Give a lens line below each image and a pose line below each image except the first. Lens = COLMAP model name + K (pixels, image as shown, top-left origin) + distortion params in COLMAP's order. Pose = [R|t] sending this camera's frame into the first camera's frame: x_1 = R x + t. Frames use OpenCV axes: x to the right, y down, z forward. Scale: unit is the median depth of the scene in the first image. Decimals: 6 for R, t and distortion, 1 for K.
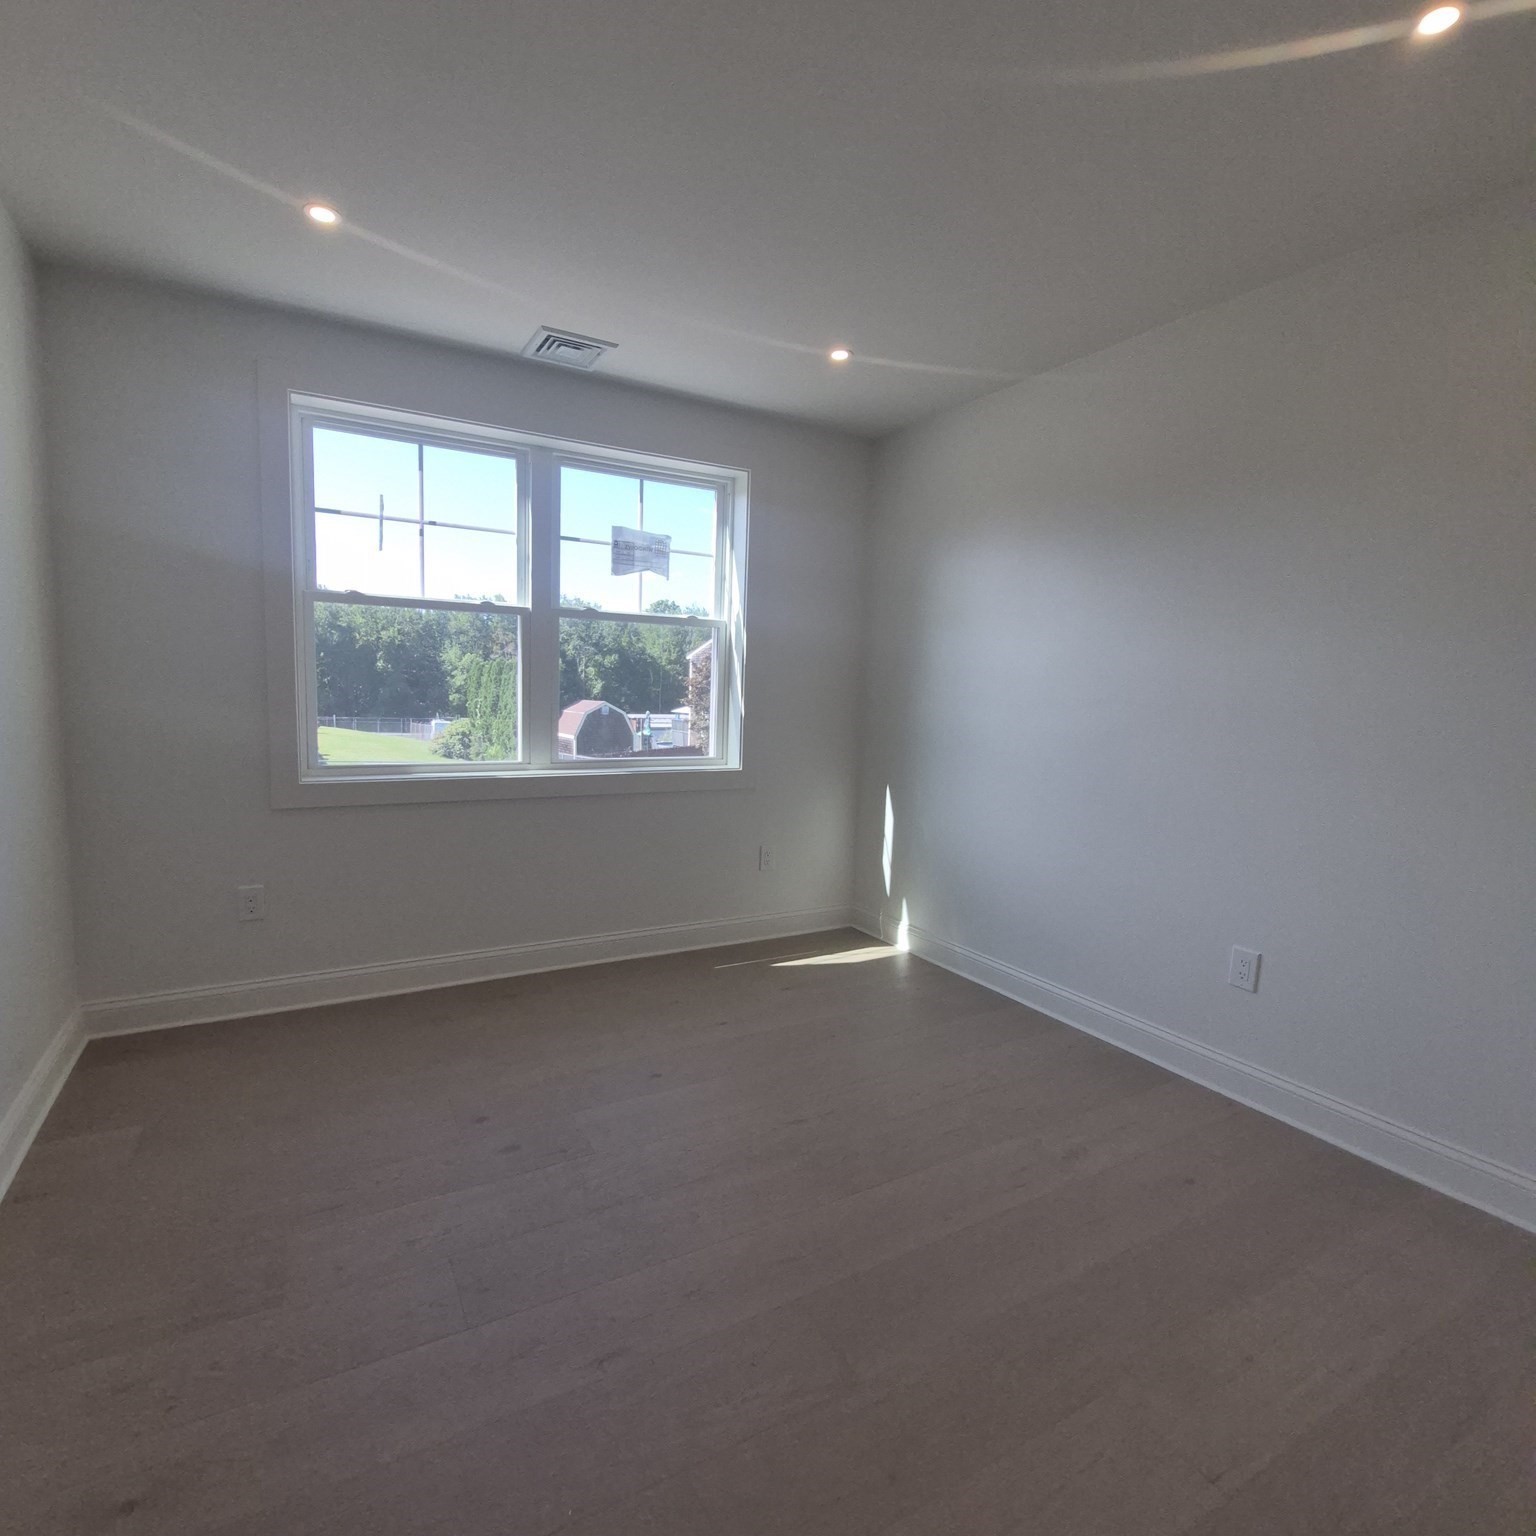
lens RADIAL K [[792.1, 0, 768.0], [0, 792.1, 768.0], [0, 0, 1]] dist [-0.000618, 0.000028]
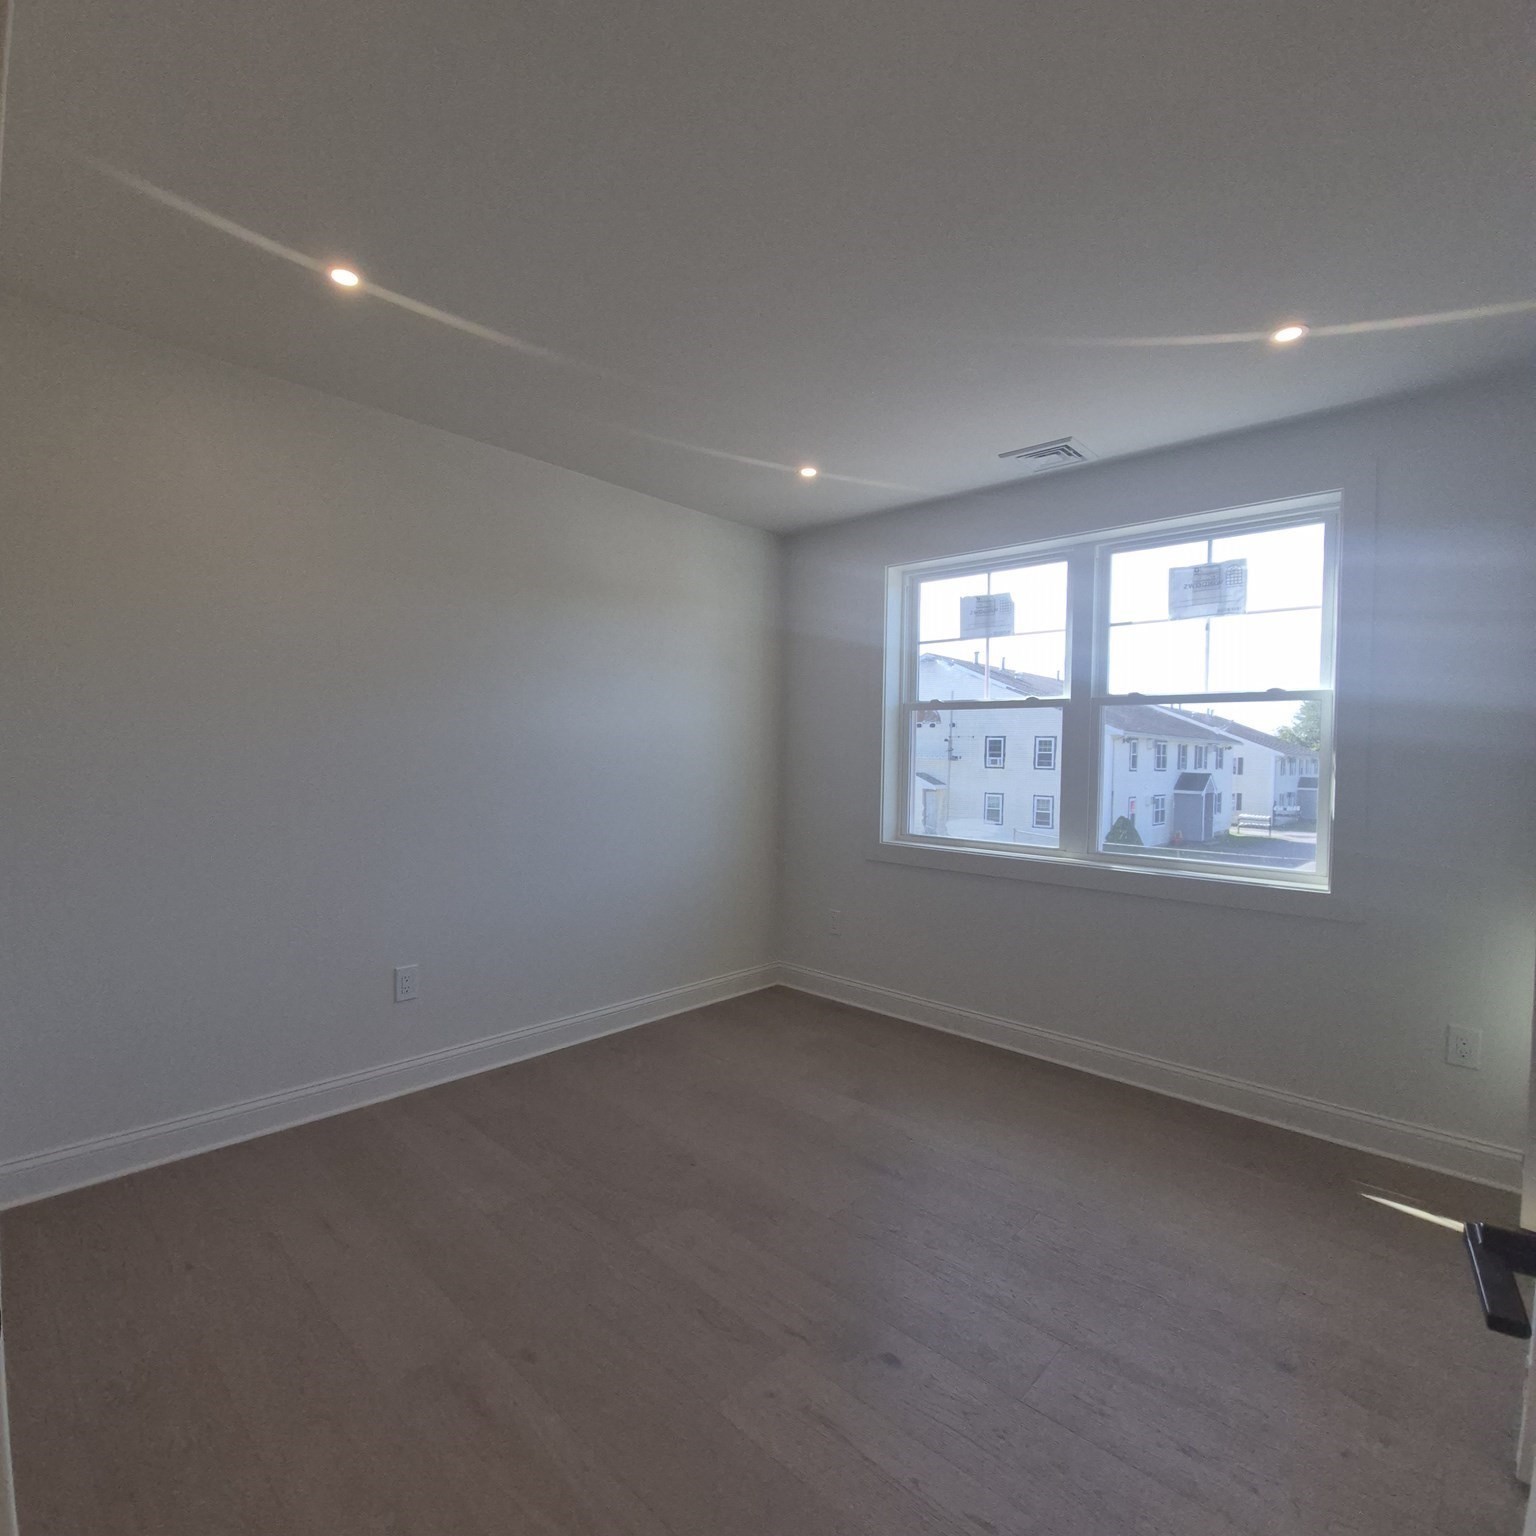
lens RADIAL K [[815.3, 0, 768.0], [0, 815.3, 768.0], [0, 0, 1]] dist [-0.000246, -0.000216]
pose [[0.307932, -0.007071, -0.951382, 0.513413], [-0.121602, 0.991478, -0.046727, -0.014466], [0.943605, 0.130079, 0.304449, 0.285162]]
